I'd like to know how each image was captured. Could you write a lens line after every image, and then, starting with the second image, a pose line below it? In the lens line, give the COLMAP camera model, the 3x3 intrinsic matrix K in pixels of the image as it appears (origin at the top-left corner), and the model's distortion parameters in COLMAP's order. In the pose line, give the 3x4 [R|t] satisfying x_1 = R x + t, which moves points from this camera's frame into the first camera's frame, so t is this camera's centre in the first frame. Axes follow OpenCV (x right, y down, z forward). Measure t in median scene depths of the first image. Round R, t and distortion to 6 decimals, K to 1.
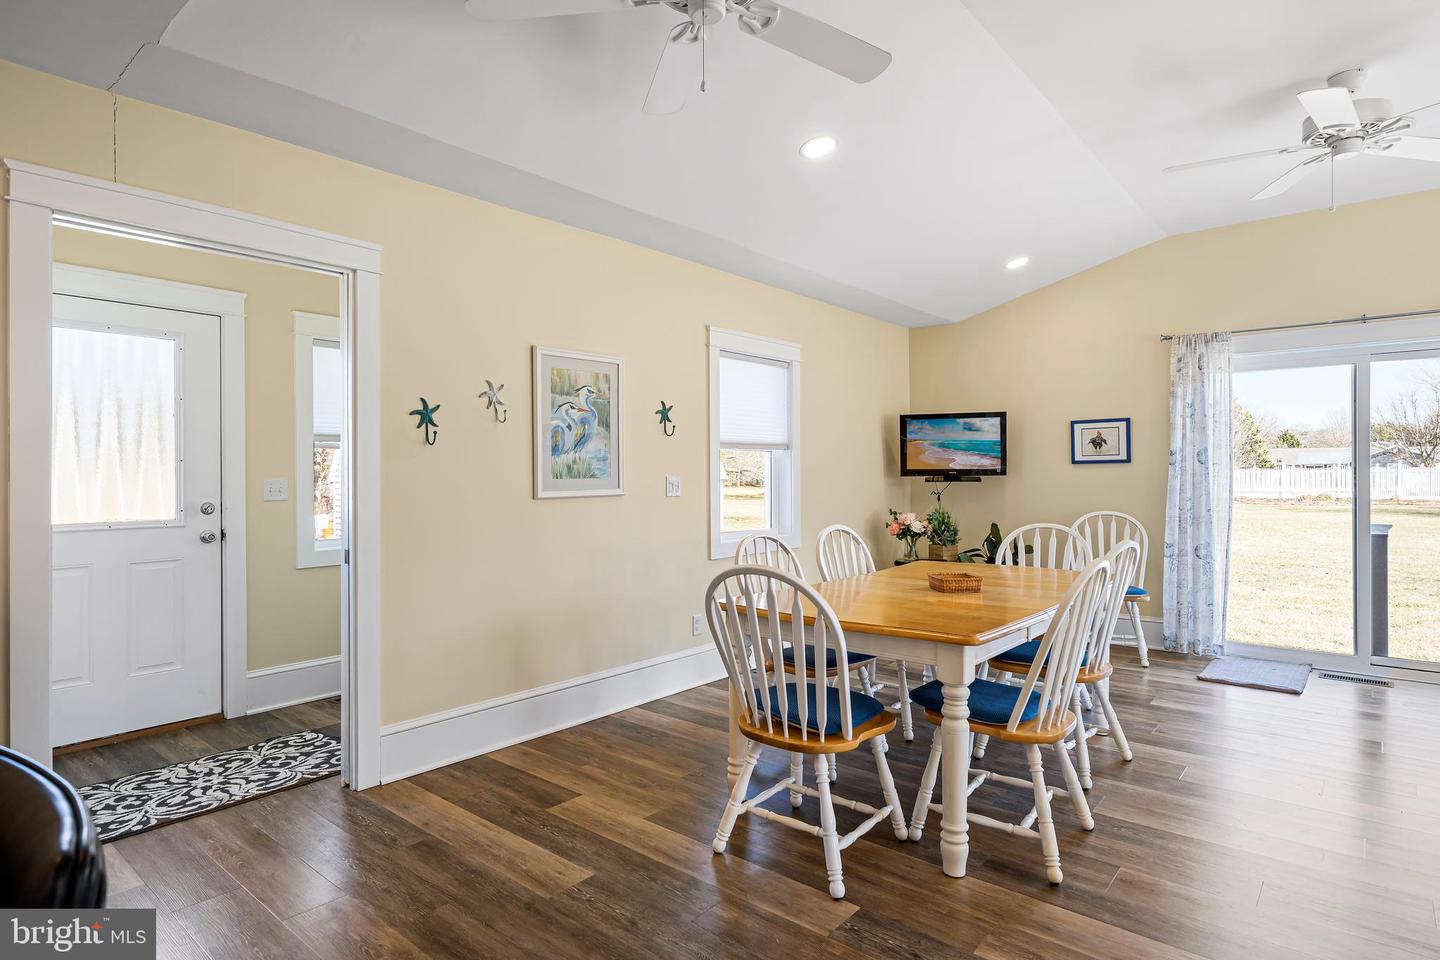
lens RADIAL K [[773.5, 0, 720.0], [0, 773.5, 480.0], [0, 0, 1]] dist [0.005442, 0.000249]
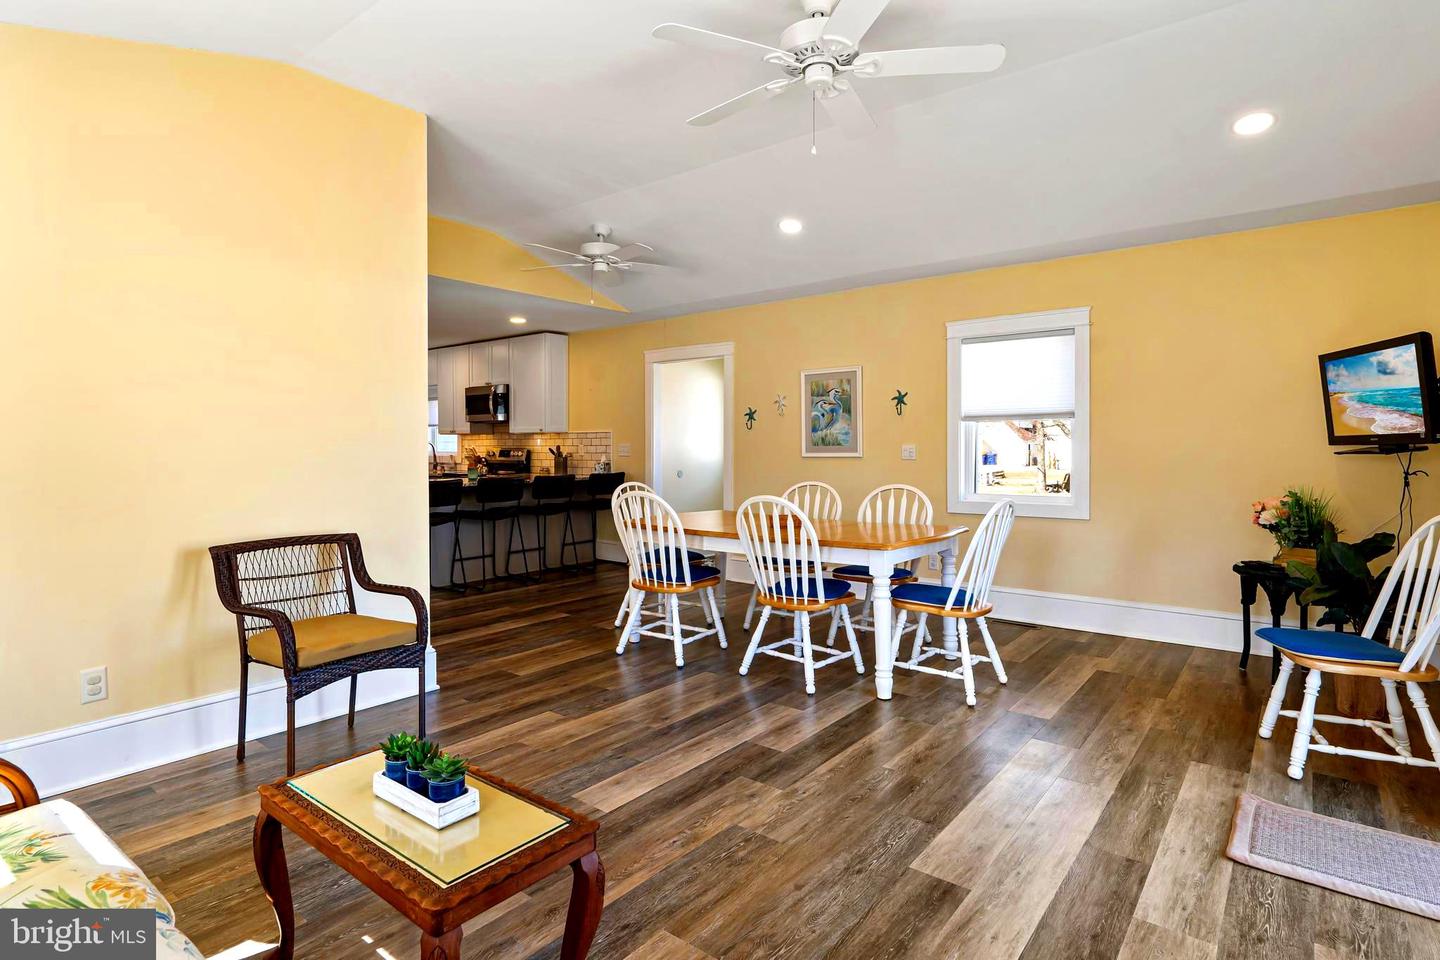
lens RADIAL K [[755.8, 0, 723.8], [0, 755.8, 444.6], [0, 0, 1]] dist [-0.055799, -0.000154]
pose [[0.034574, 0.009755, -0.999355, 0.931004], [-0.000629, 0.999952, 0.009739, -0.013424], [0.999402, 0.000292, 0.034579, 0.479816]]
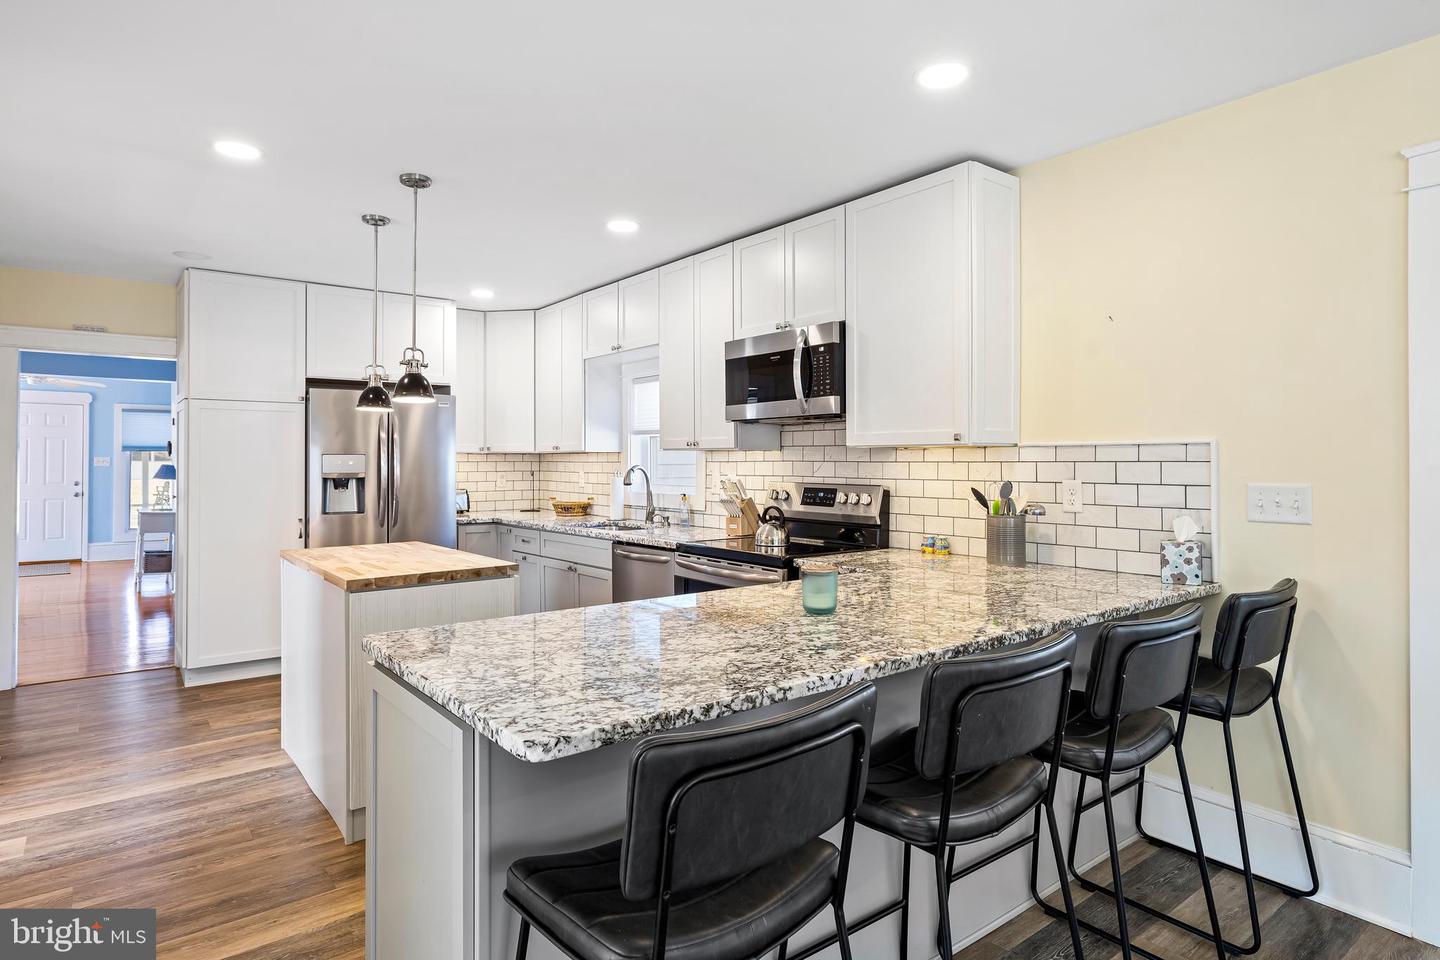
lens RADIAL K [[794.7, 0, 715.9], [0, 794.7, 460.2], [0, 0, 1]] dist [0.004367, 0.001624]
pose [[-0.212522, -0.003242, -0.977151, 0.080376], [-0.013110, 0.999914, -0.000466, -0.009397], [0.977068, 0.012712, -0.212547, 0.151090]]
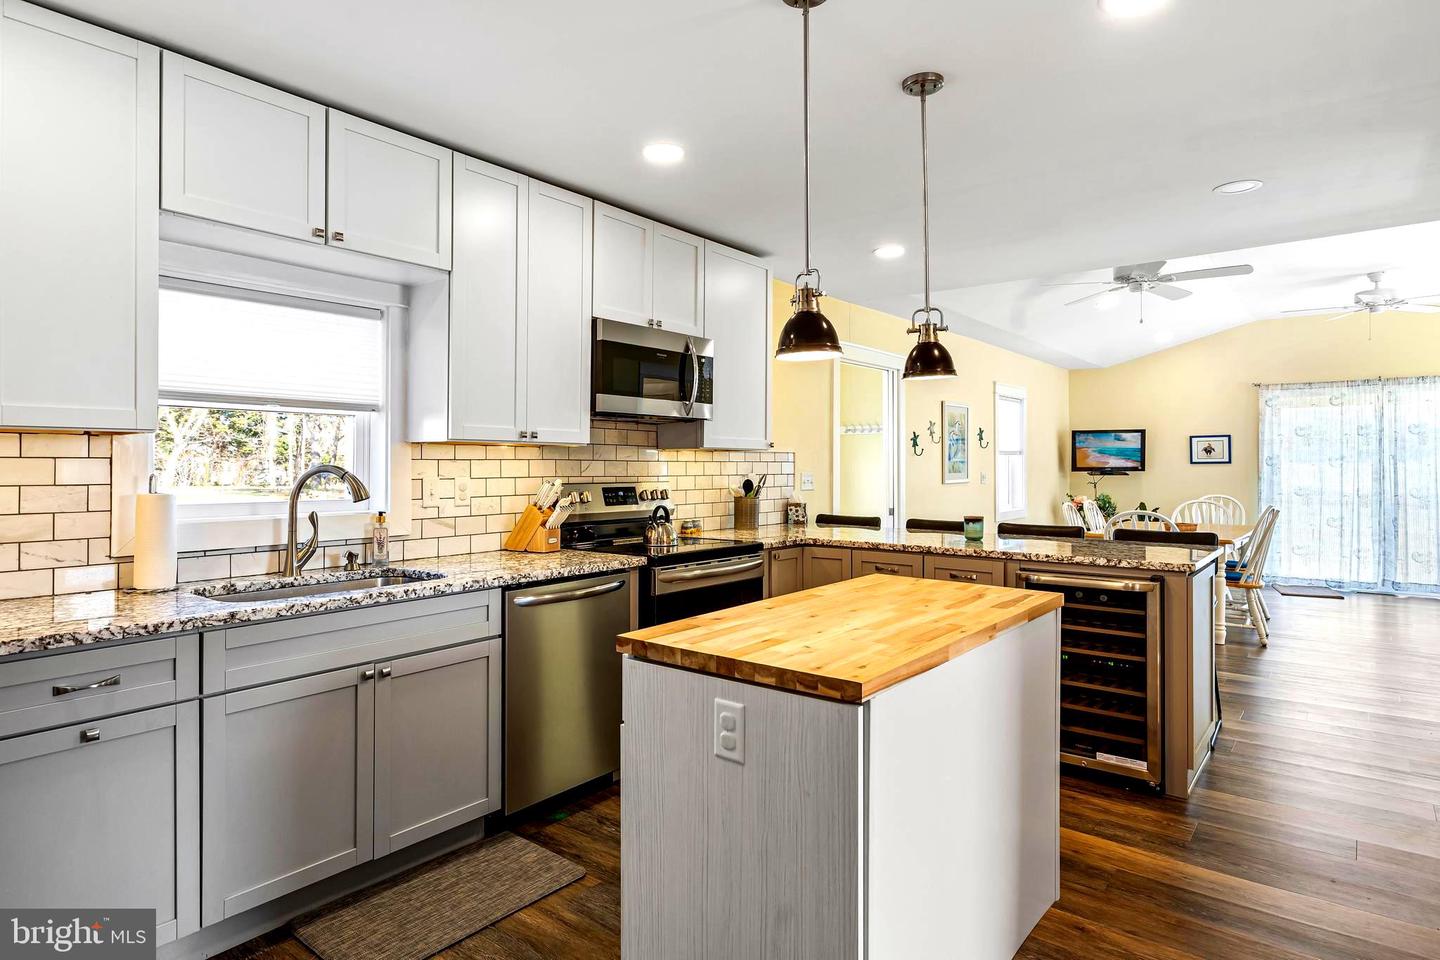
lens RADIAL K [[794.7, 0, 715.9], [0, 794.7, 460.2], [0, 0, 1]] dist [0.004367, 0.001624]
pose [[0.999880, 0.005584, 0.014445, -0.512965], [-0.005379, 0.999885, -0.014189, -0.000955], [-0.014522, 0.014110, 0.999795, -0.566371]]
